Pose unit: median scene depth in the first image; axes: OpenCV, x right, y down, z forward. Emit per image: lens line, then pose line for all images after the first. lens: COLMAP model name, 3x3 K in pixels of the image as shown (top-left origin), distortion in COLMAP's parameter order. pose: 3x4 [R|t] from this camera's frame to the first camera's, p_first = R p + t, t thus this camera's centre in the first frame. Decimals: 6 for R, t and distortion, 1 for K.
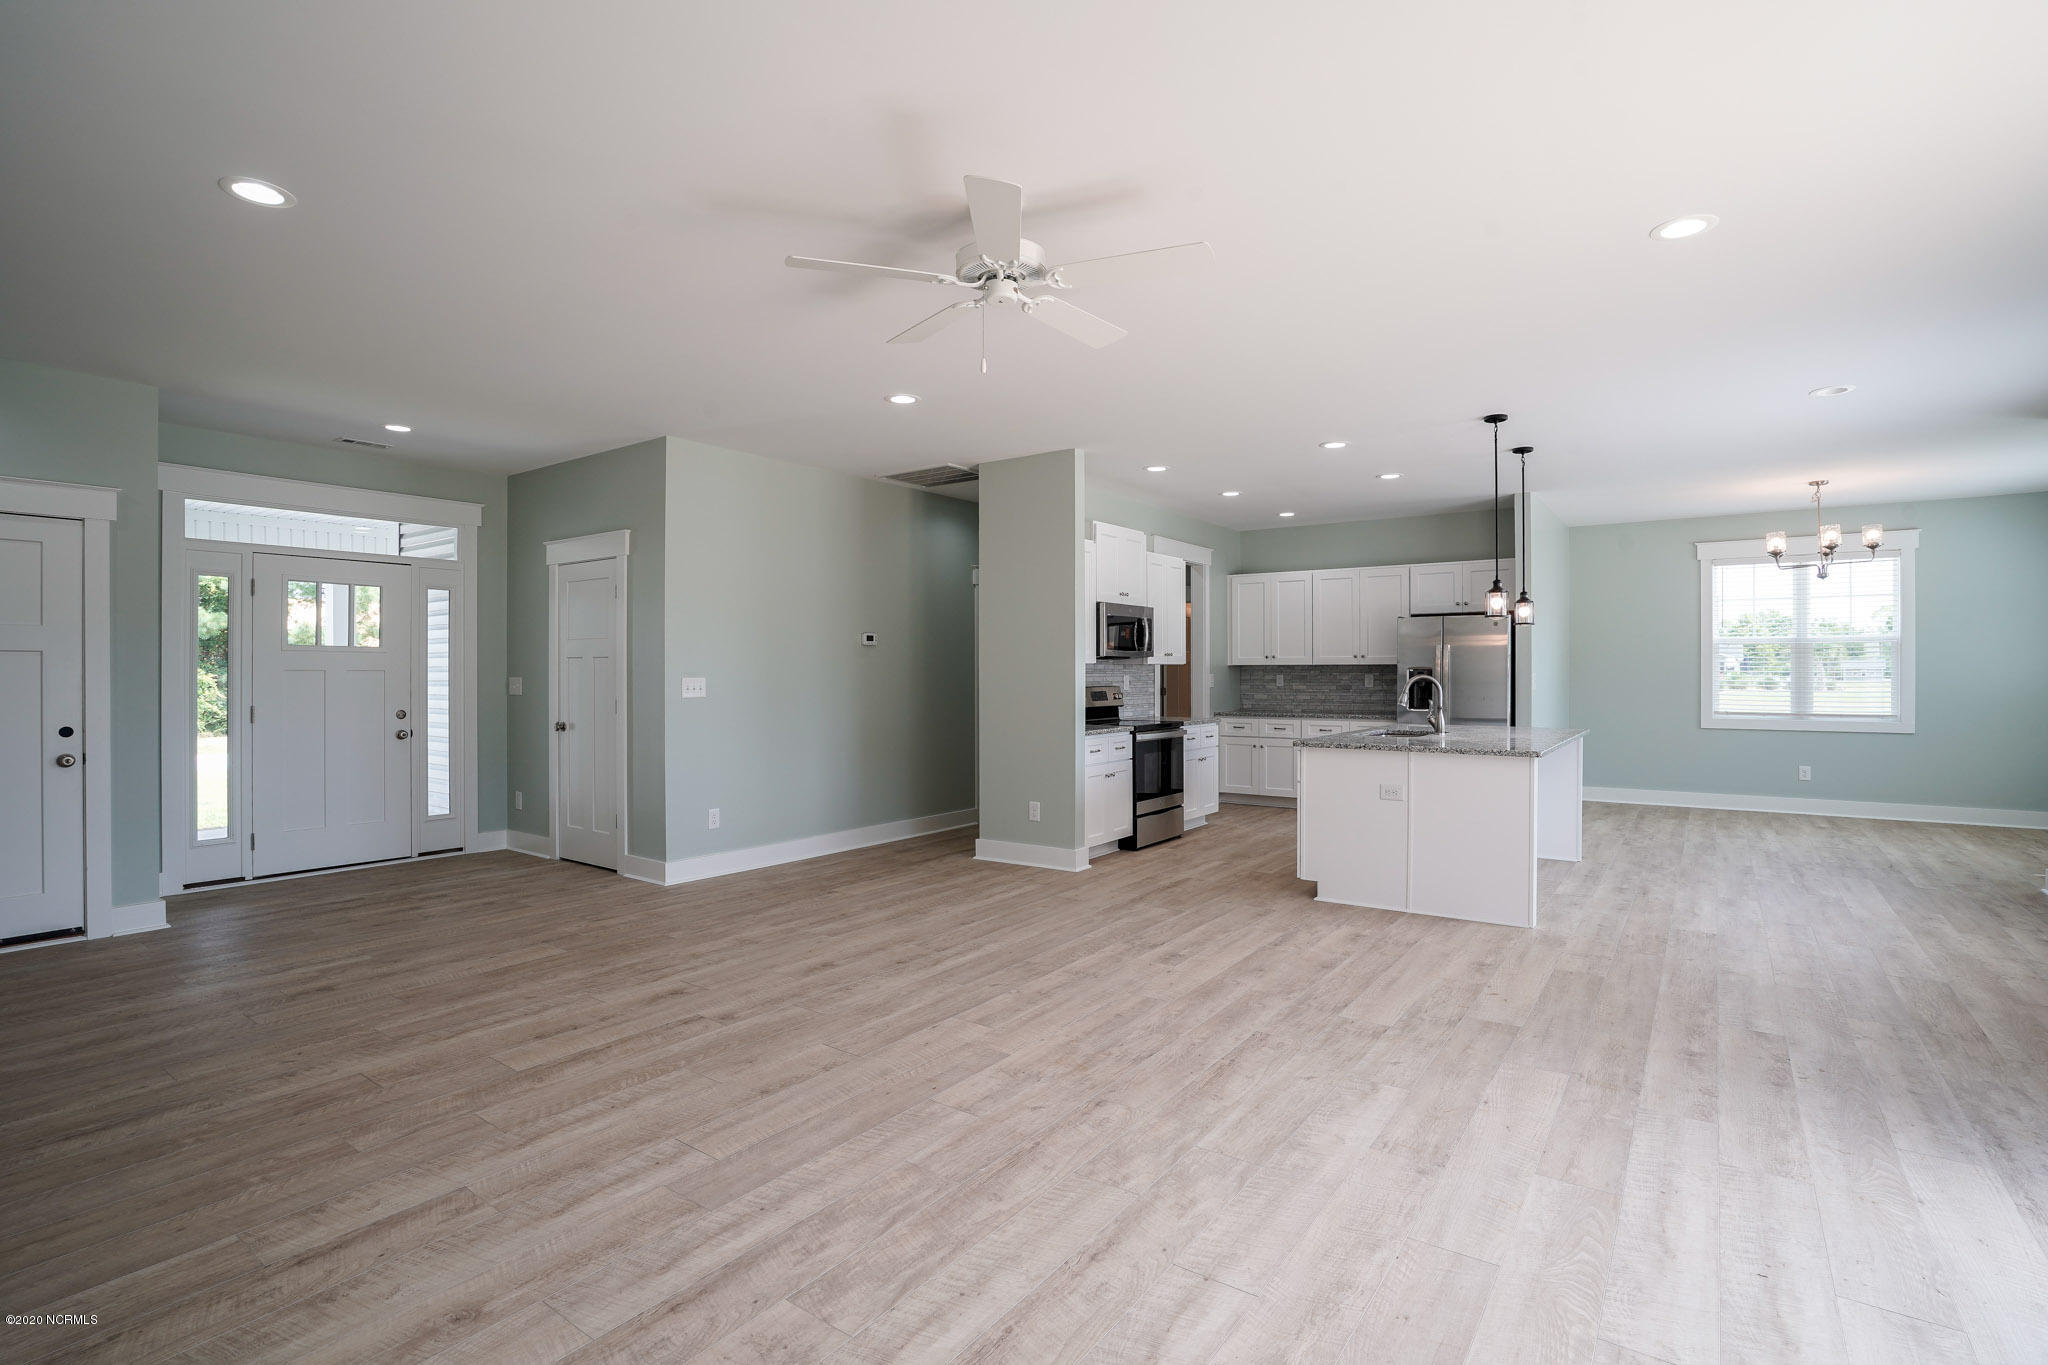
lens RADIAL K [[972.3, 0, 1028.2], [0, 972.3, 673.9], [0, 0, 1]] dist [-0.032765, 0.007102]
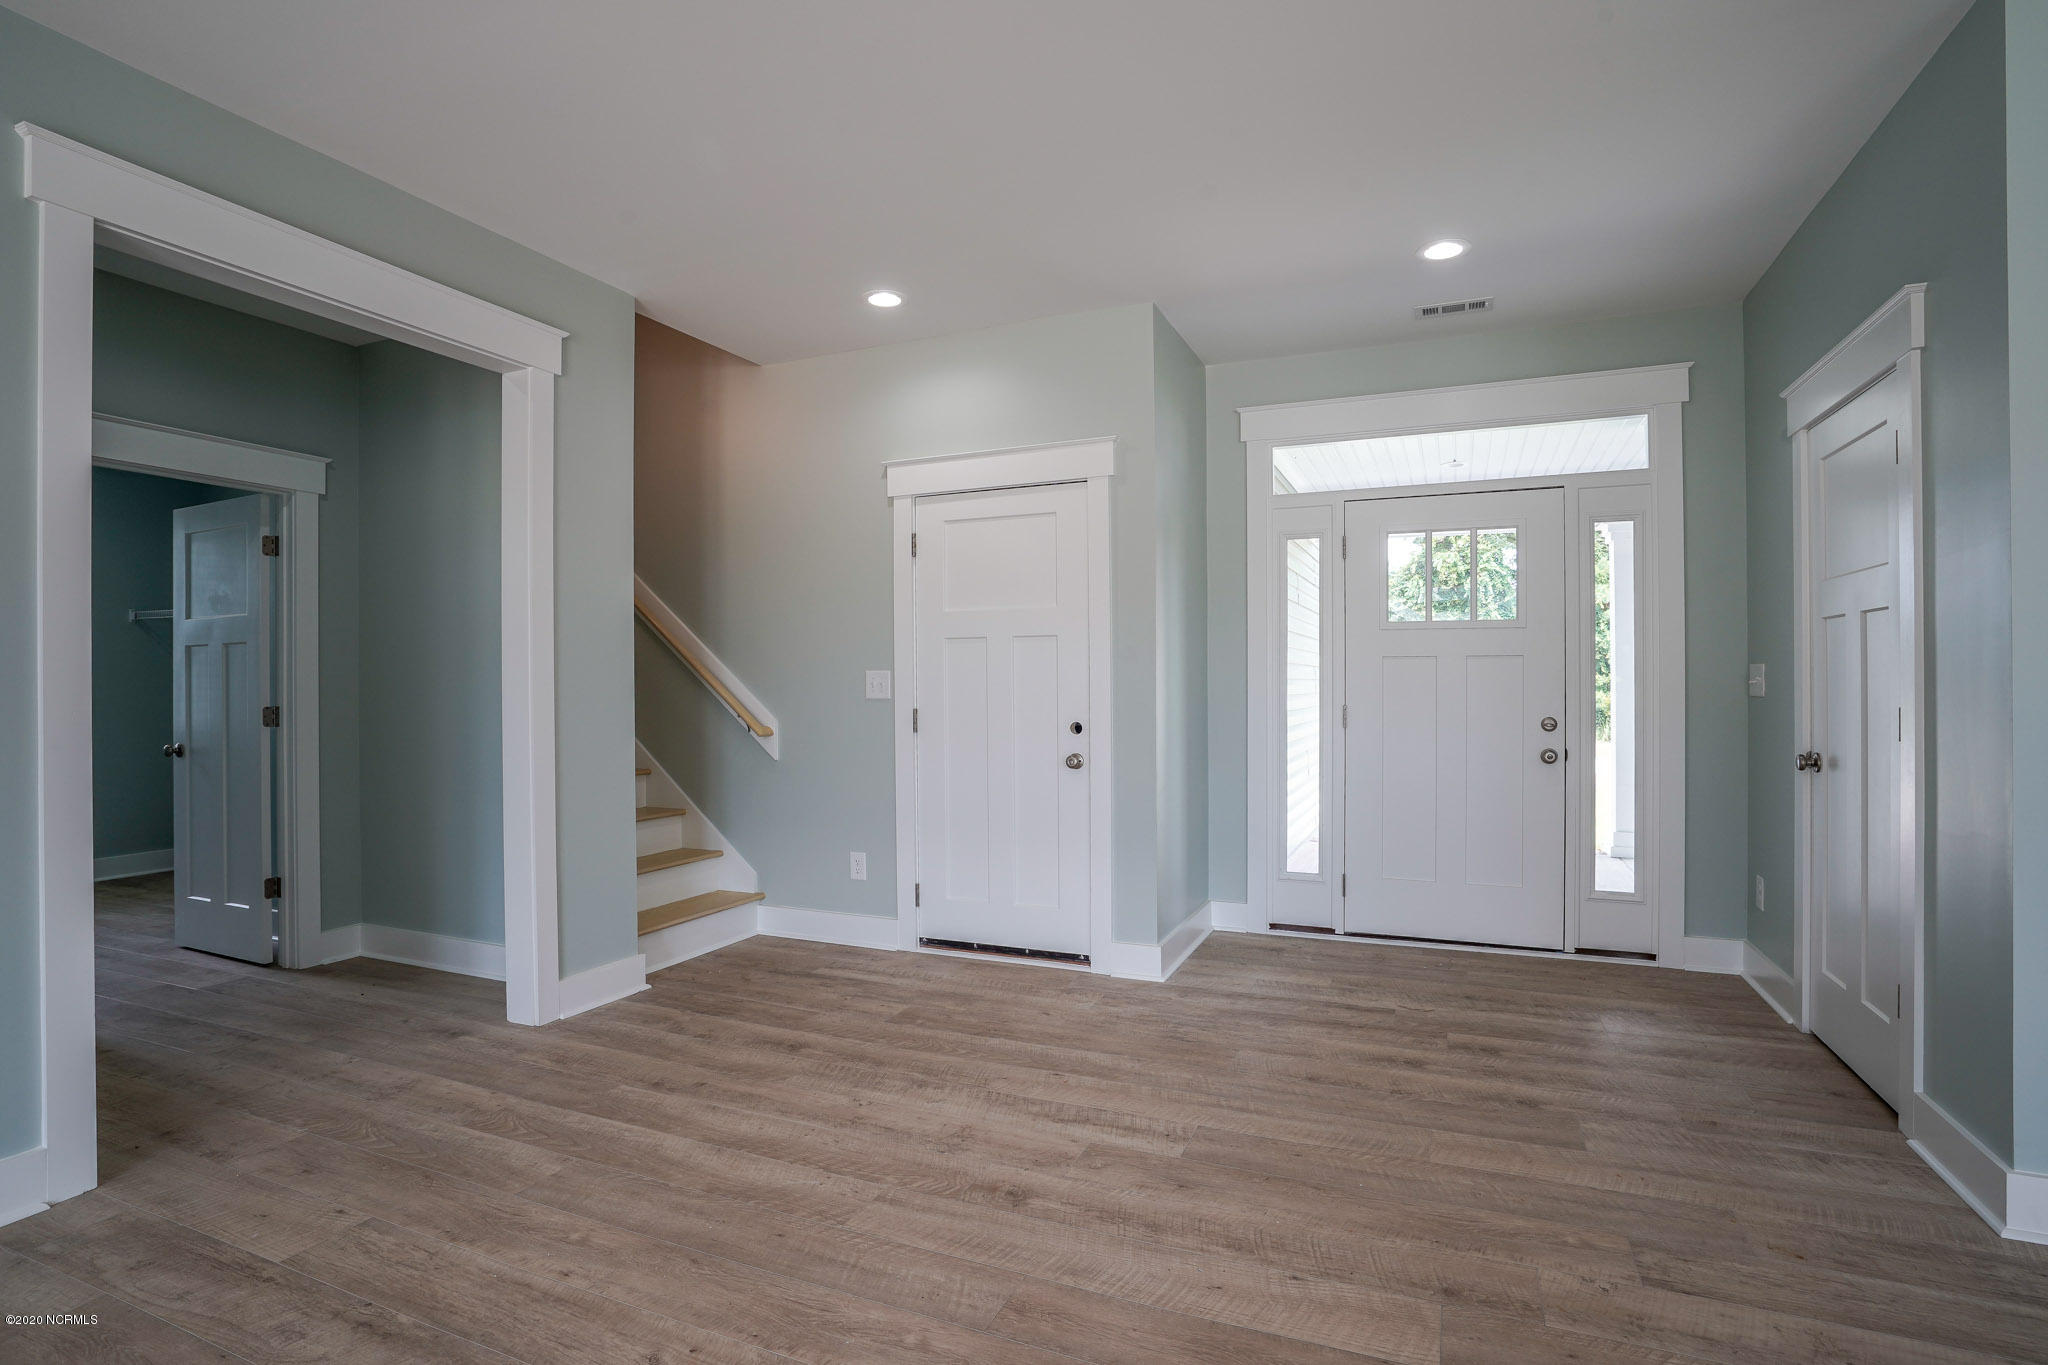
lens RADIAL K [[972.3, 0, 1030.9], [0, 972.3, 686.7], [0, 0, 1]] dist [-0.032765, 0.007102]
pose [[0.215067, -0.002374, -0.976596, -0.151515], [0.003358, 0.999993, -0.001691, 0.024956], [0.976593, -0.002915, 0.215074, 0.766873]]
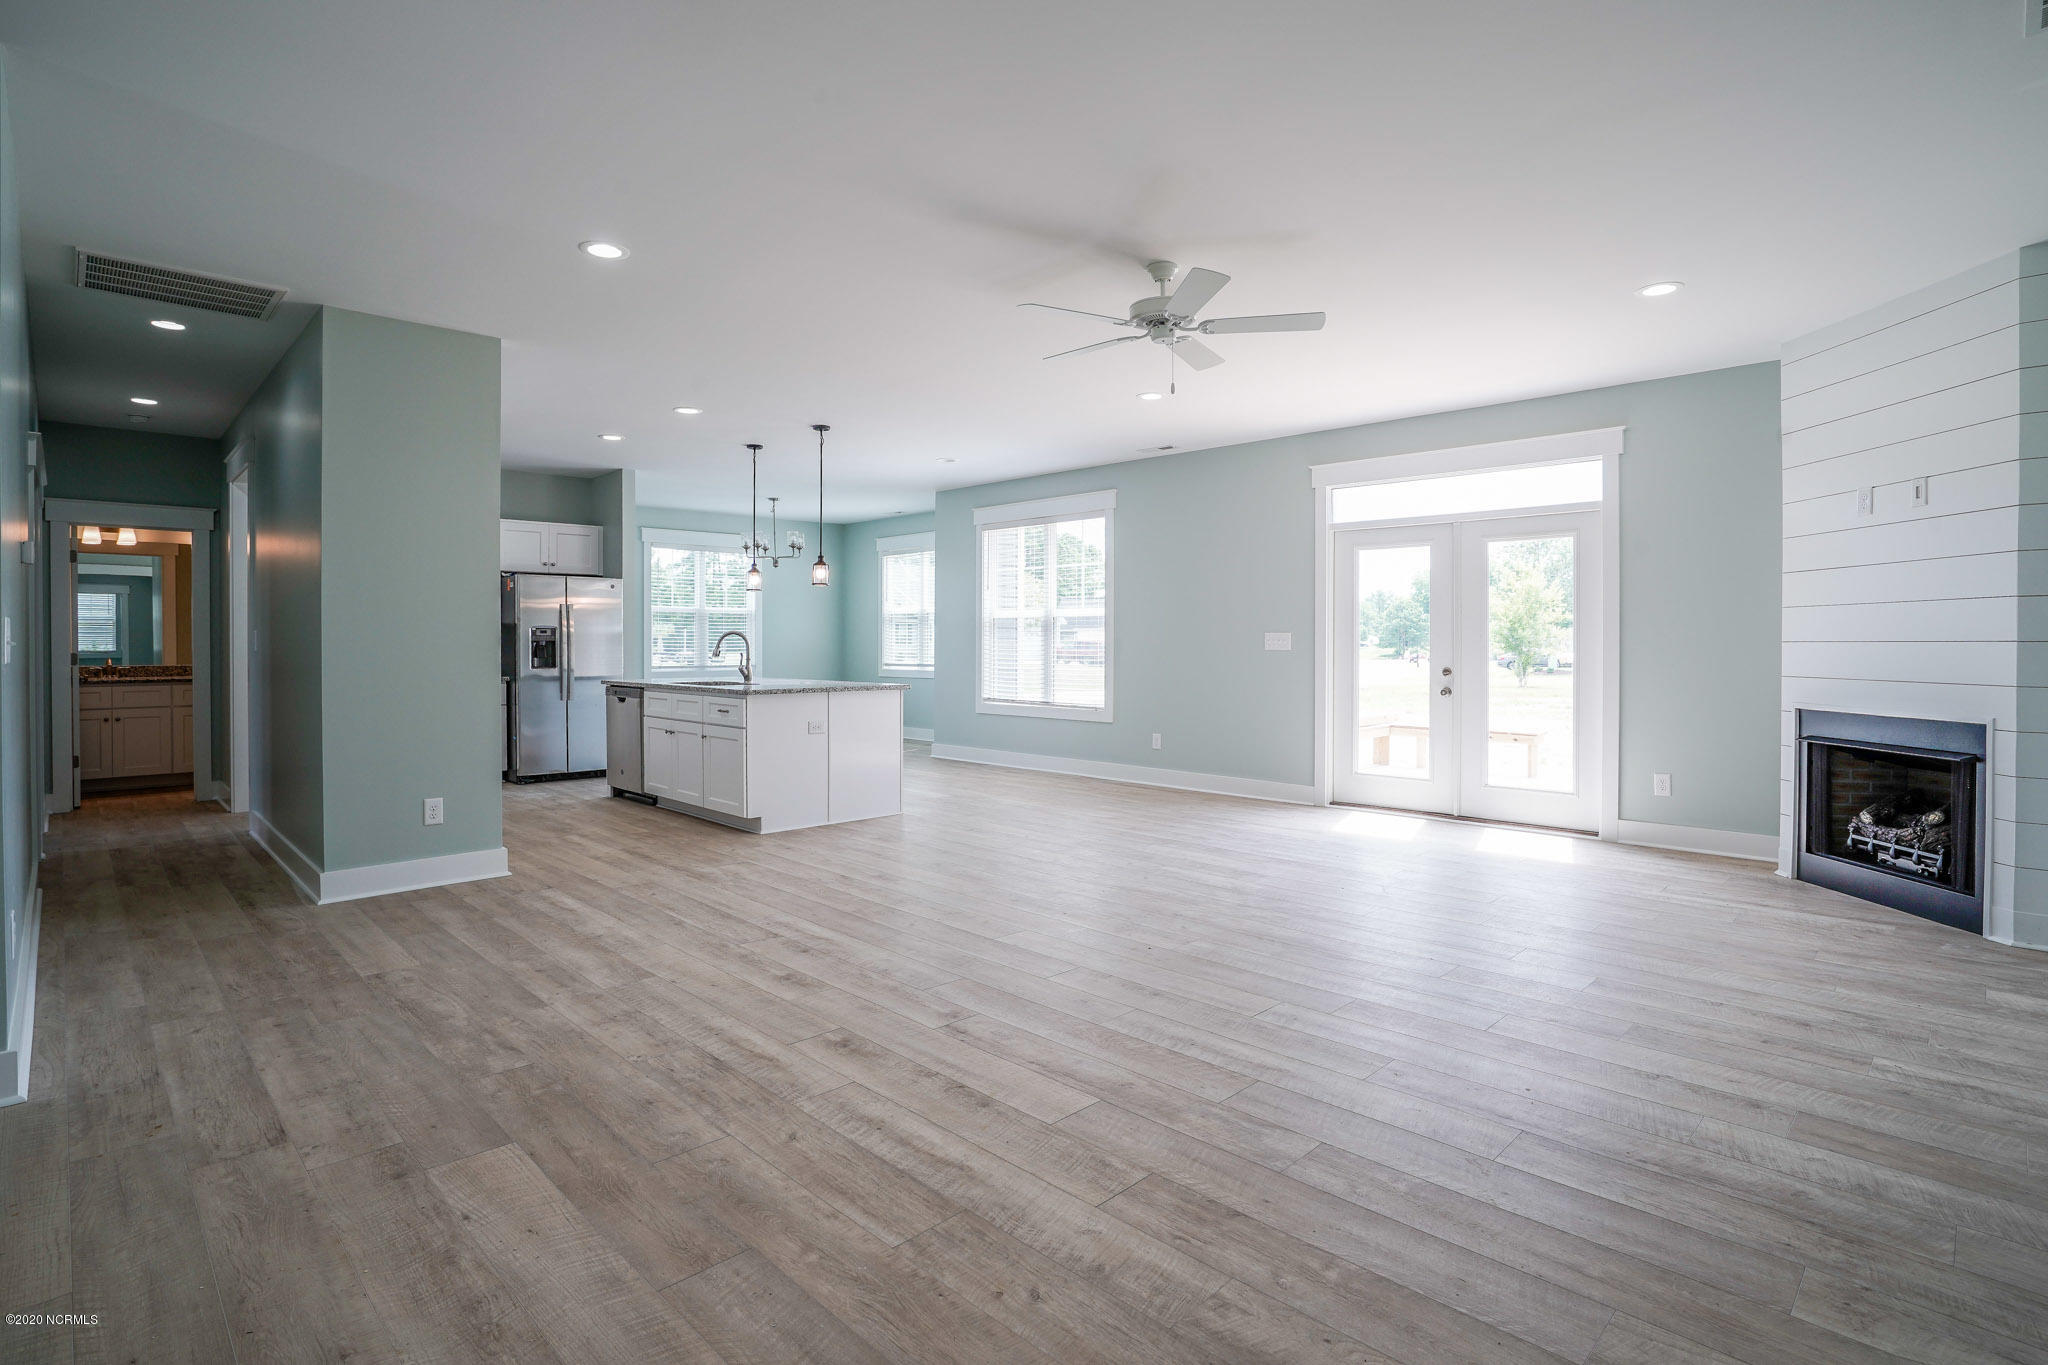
lens RADIAL K [[972.3, 0, 1030.7], [0, 972.3, 646.7], [0, 0, 1]] dist [-0.032765, 0.007102]
pose [[0.174126, -0.008038, 0.984691, -0.930418], [0.002417, 0.999967, 0.007735, 0.018354], [-0.984720, 0.001033, 0.174140, 0.636029]]
